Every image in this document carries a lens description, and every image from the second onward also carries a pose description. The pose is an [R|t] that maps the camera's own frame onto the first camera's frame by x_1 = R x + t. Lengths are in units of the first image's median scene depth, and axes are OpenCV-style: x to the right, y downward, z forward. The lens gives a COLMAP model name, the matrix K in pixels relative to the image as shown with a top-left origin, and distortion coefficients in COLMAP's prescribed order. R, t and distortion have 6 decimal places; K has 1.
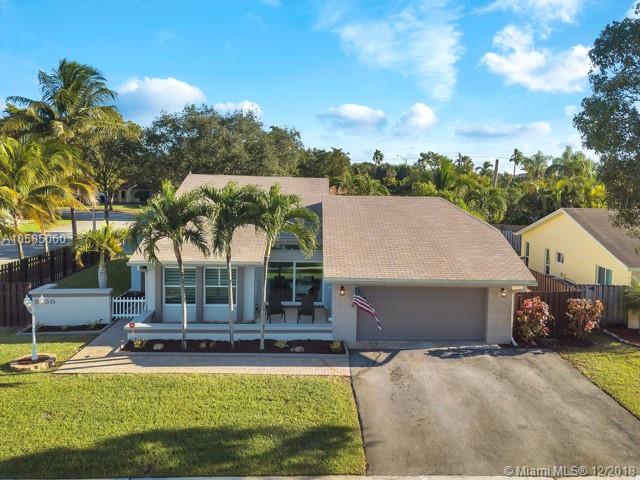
lens RADIAL K [[490.8, 0, 320.1], [0, 490.8, 271.8], [0, 0, 1]] dist [0.000775, -0.000059]
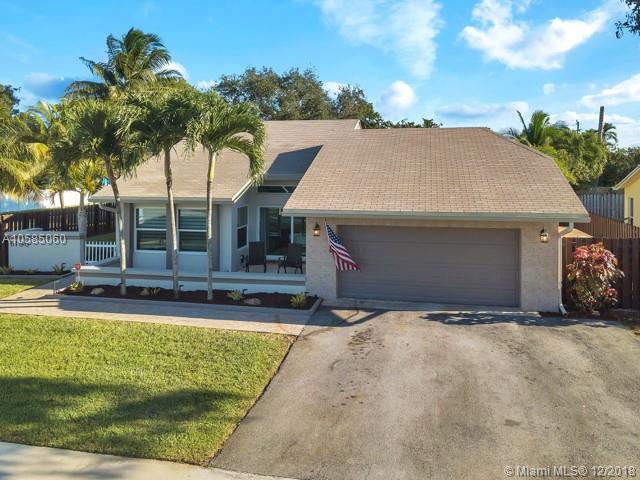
lens RADIAL K [[492.4, 0, 323.9], [0, 492.4, 241.5], [0, 0, 1]] dist [0.014607, -0.004646]
pose [[0.969947, 0.013212, -0.242956, 0.249444], [-0.026460, 0.998330, -0.051345, 0.097351], [0.241872, 0.056230, 0.968677, 0.255276]]
